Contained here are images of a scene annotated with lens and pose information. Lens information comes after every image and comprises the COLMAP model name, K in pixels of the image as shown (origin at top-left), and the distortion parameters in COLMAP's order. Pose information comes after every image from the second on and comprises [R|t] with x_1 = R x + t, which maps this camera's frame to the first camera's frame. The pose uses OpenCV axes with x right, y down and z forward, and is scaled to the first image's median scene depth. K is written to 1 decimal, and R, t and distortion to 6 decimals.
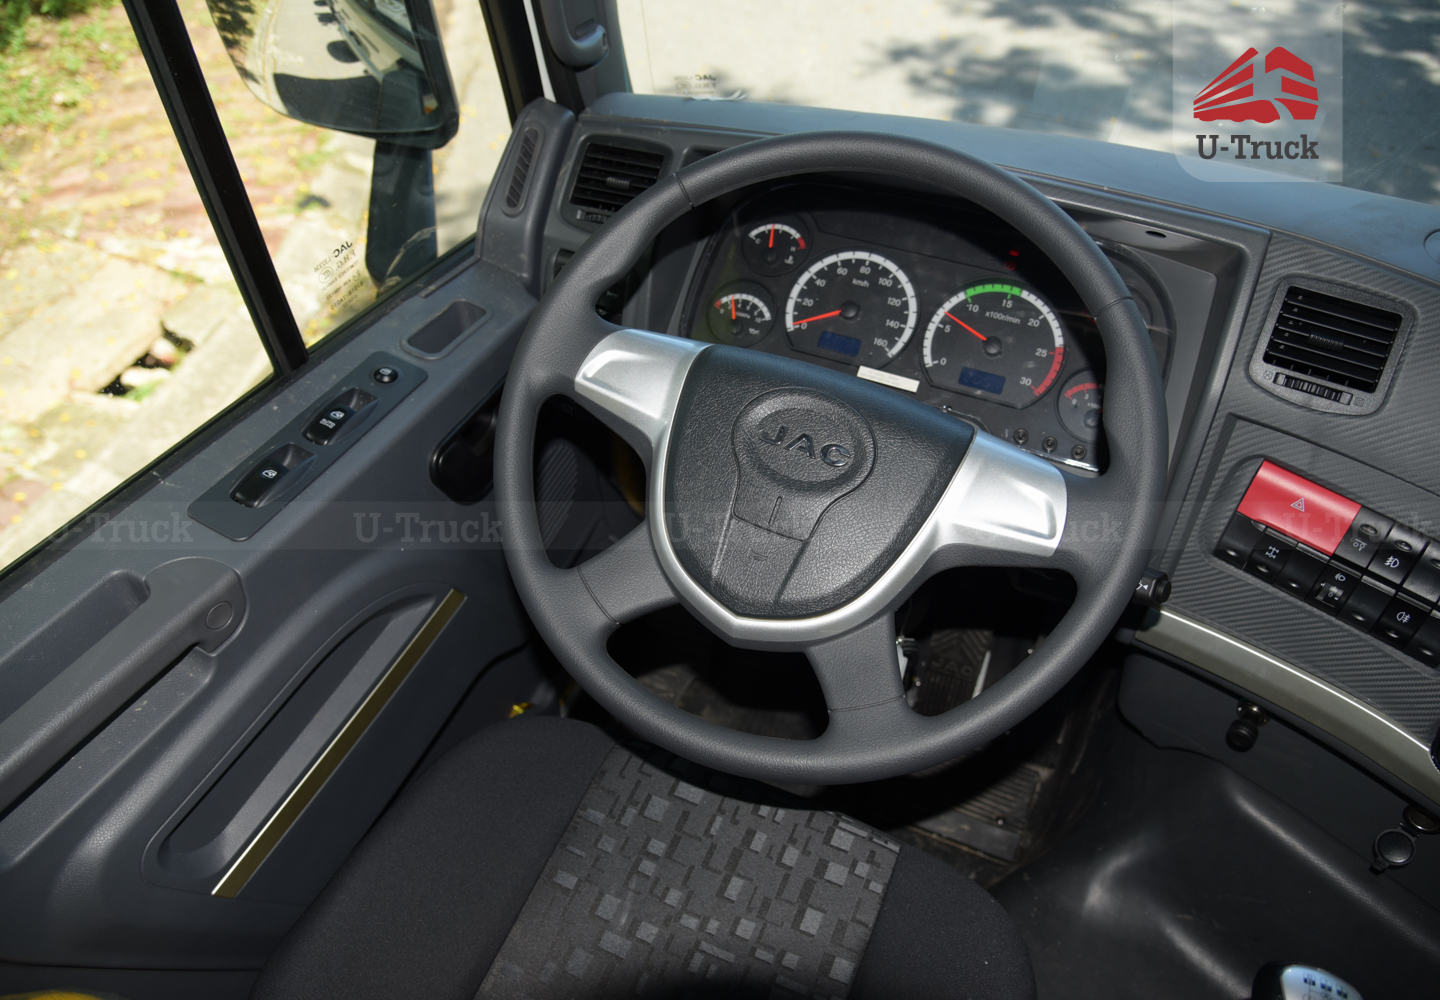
lens RADIAL K [[998.8, 0, 698.9], [0, 998.8, 509.7], [0, 0, 1]] dist [-0.169904, 0.004377]
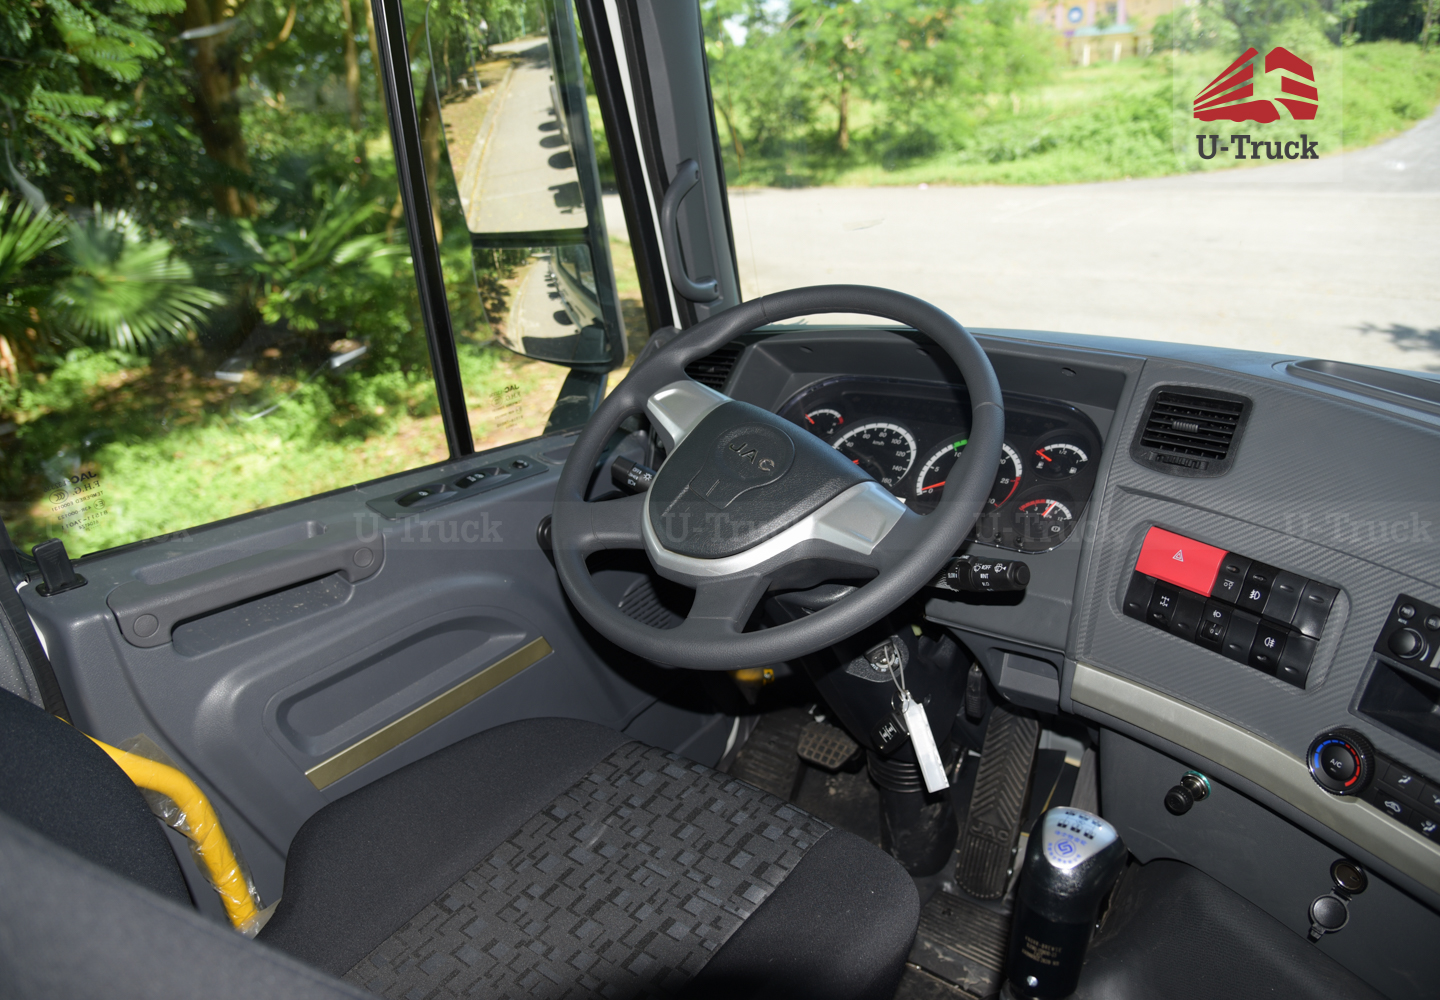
lens RADIAL K [[1008.3, 0, 718.6], [0, 1008.3, 508.9], [0, 0, 1]] dist [-0.112740, 0.053566]
pose [[0.971380, 0.054209, -0.231262, 0.353175], [-0.141501, 0.914061, -0.380091, 0.507759], [0.190783, 0.401937, 0.895572, -0.271455]]
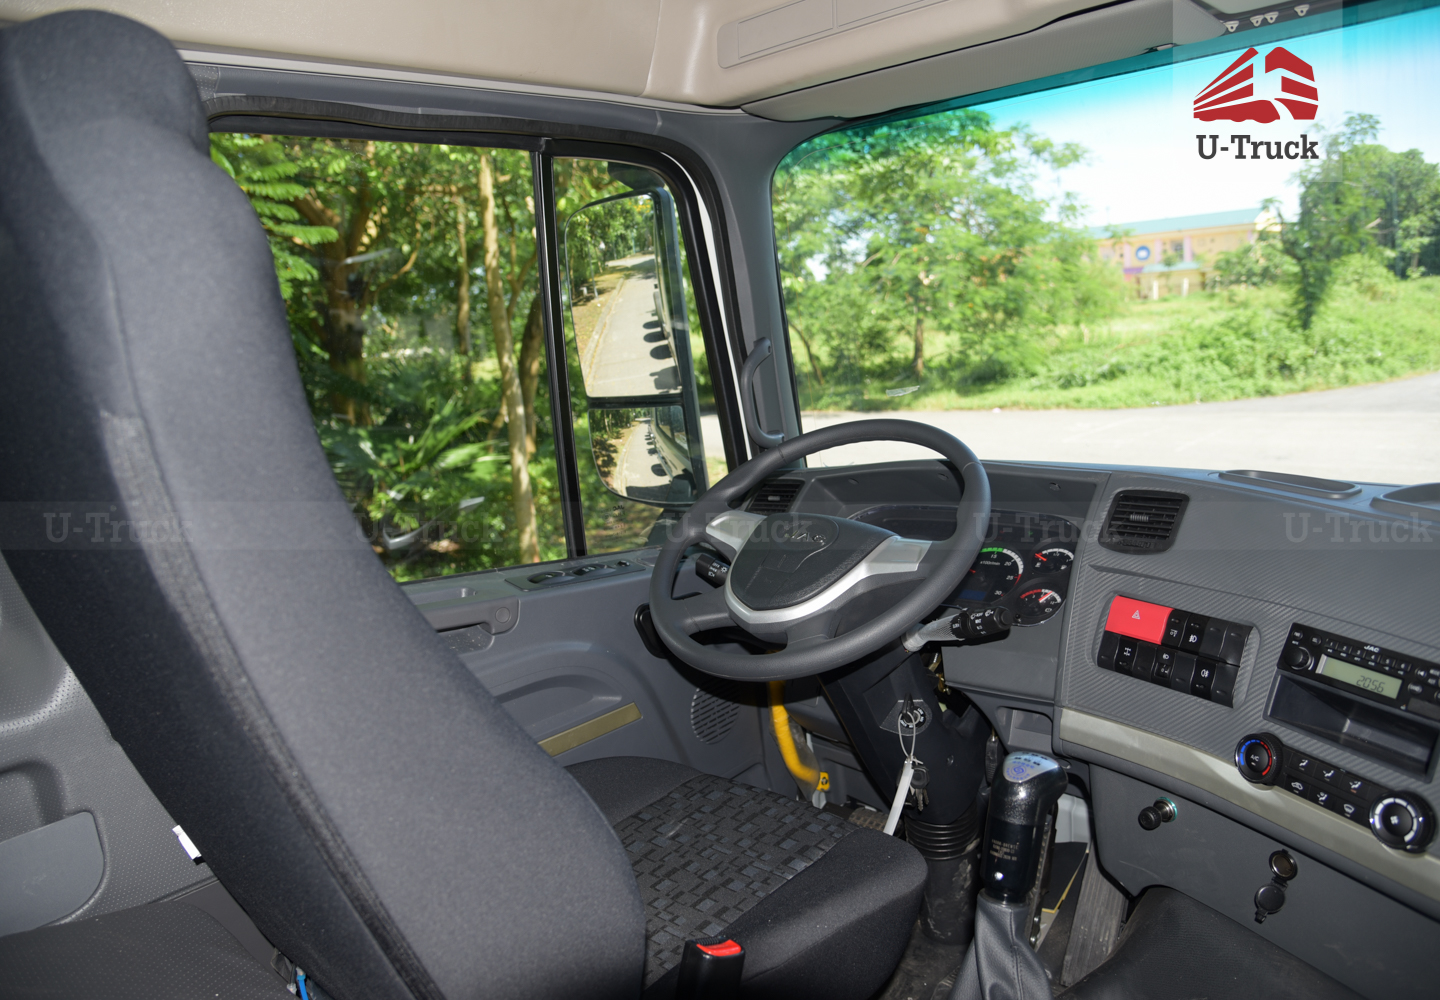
lens RADIAL K [[1004.5, 0, 703.6], [0, 1004.5, 506.8], [0, 0, 1]] dist [-0.129237, 0.065992]
pose [[0.944841, 0.020169, -0.326909, 0.489680], [-0.208320, 0.807205, -0.552289, 0.891239], [0.252743, 0.589927, 0.766881, -0.516556]]
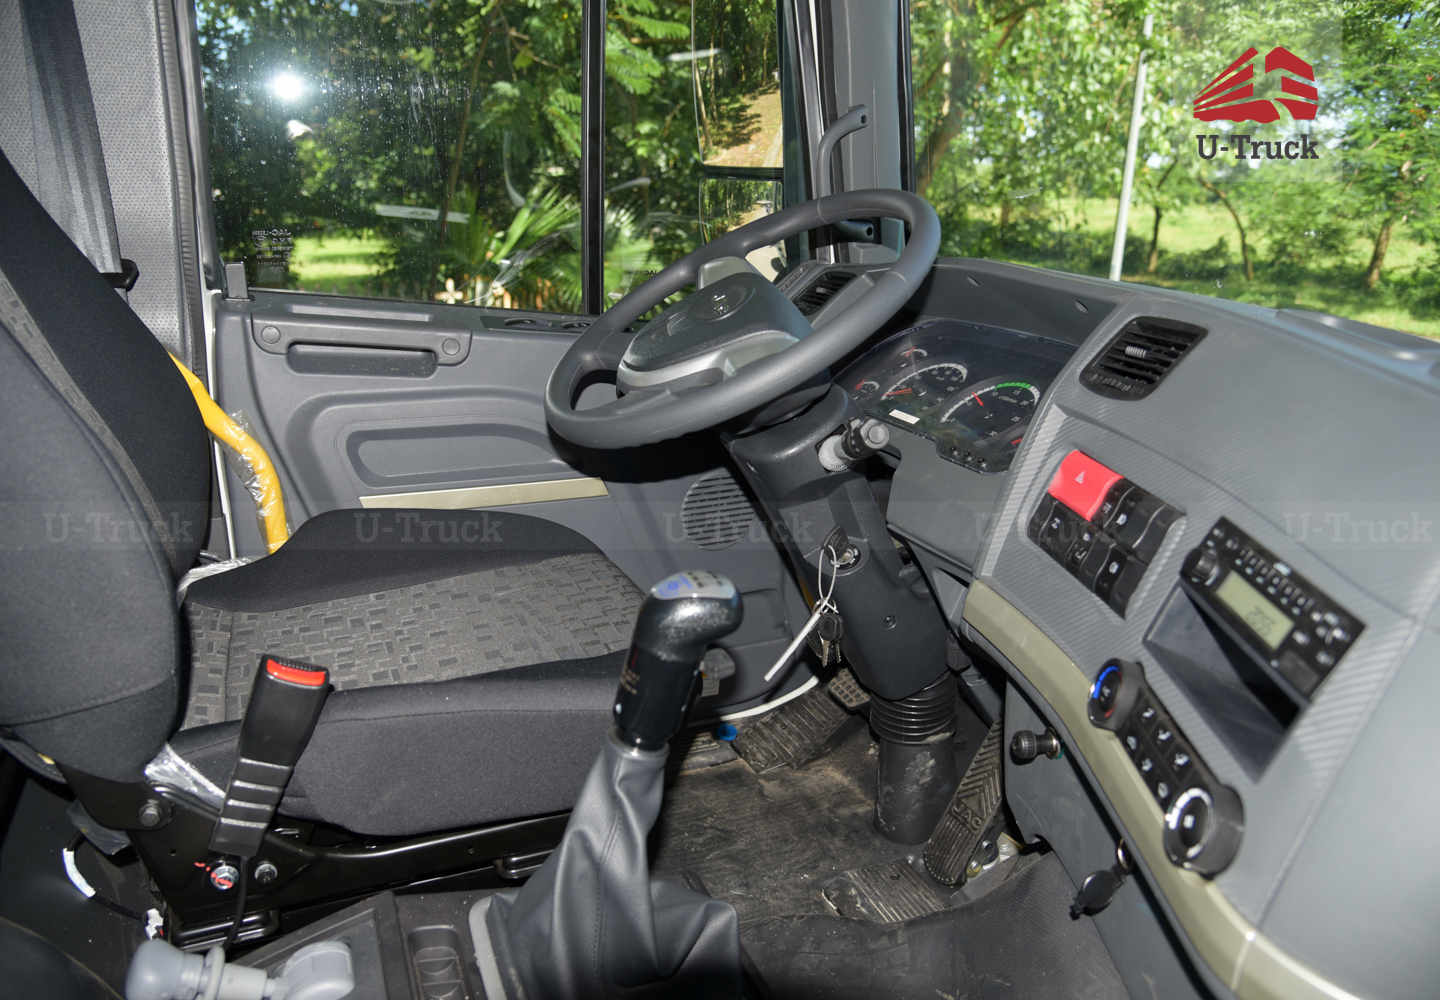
lens RADIAL K [[1004.5, 0, 703.6], [0, 1004.5, 506.8], [0, 0, 1]] dist [-0.129237, 0.065992]
pose [[0.739444, 0.267485, -0.617798, 1.041912], [-0.532171, 0.794302, -0.293051, 0.607989], [0.412331, 0.545469, 0.729689, -0.019679]]
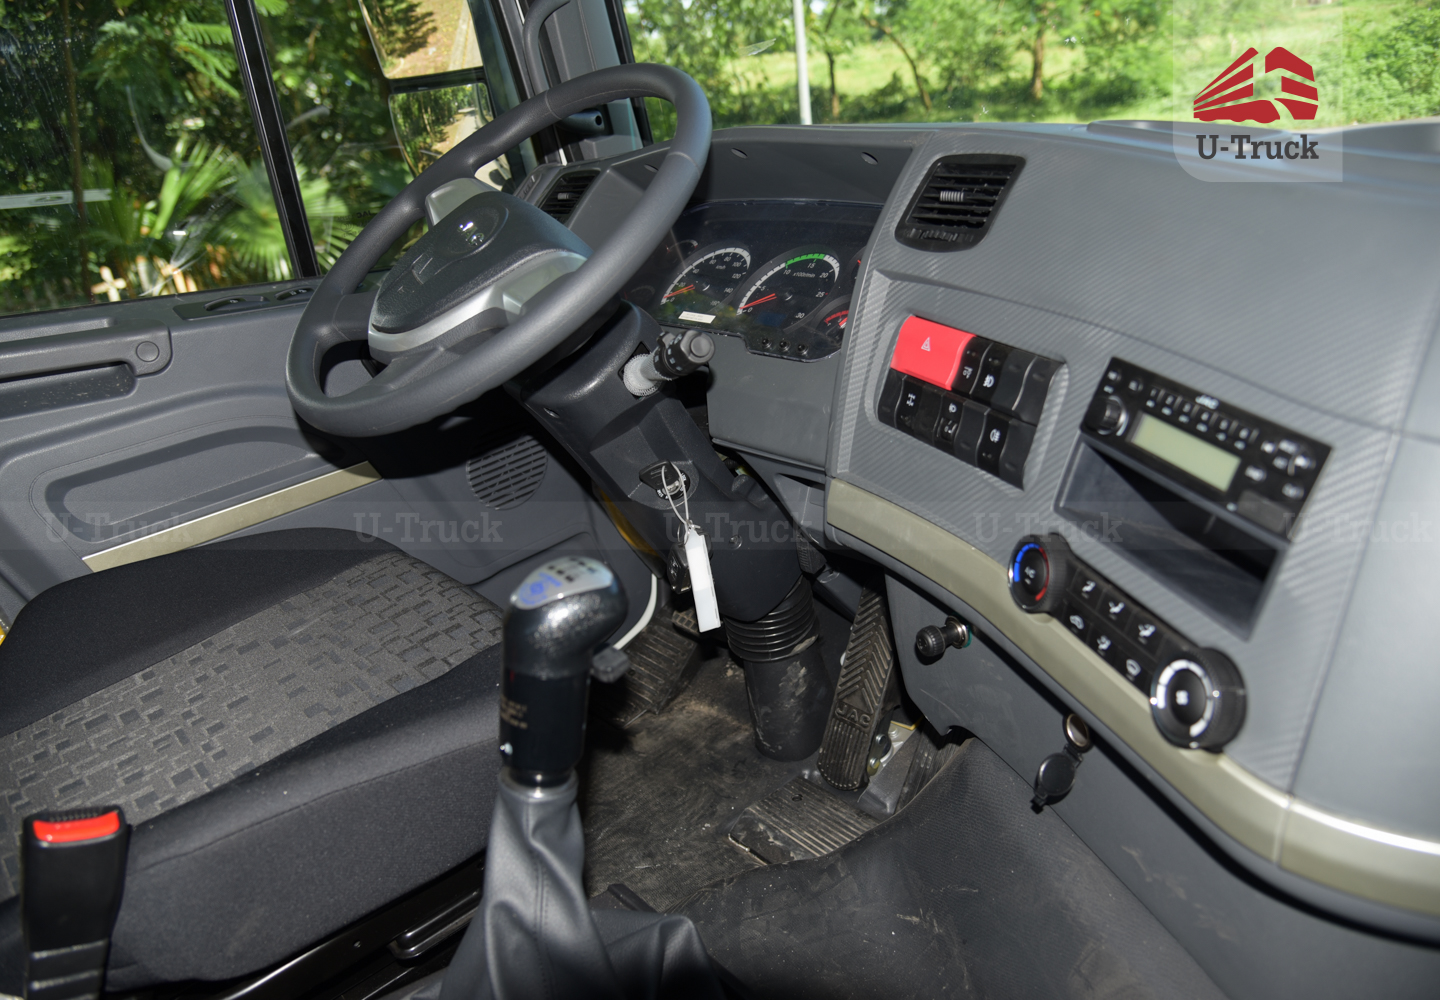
lens RADIAL K [[1025.9, 0, 716.1], [0, 1025.9, 505.4], [0, 0, 1]] dist [-0.110570, 0.062551]
pose [[0.912979, 0.107444, -0.393605, 0.883363], [-0.244727, 0.916108, -0.317577, 0.562232], [0.326463, 0.386267, 0.862682, 0.045189]]
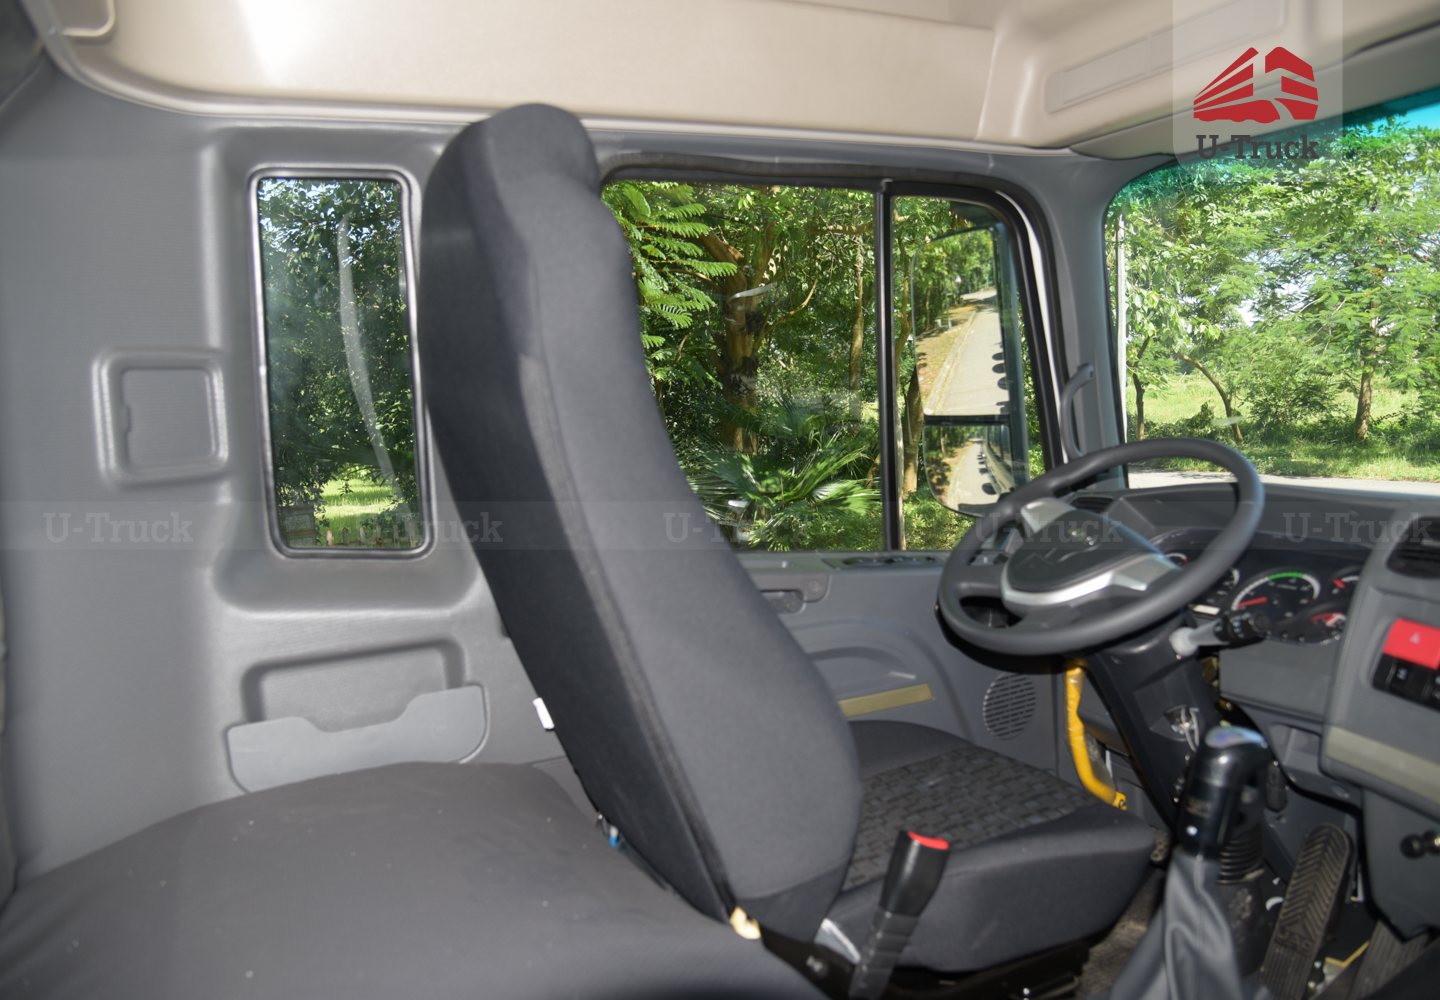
lens RADIAL K [[1027.9, 0, 706.7], [0, 1027.9, 512.5], [0, 0, 1]] dist [-0.120008, 0.071310]
pose [[0.757877, 0.072341, -0.648374, 0.786436], [-0.463139, 0.759614, -0.456606, 1.105872], [0.459482, 0.646338, 0.609199, -0.633251]]
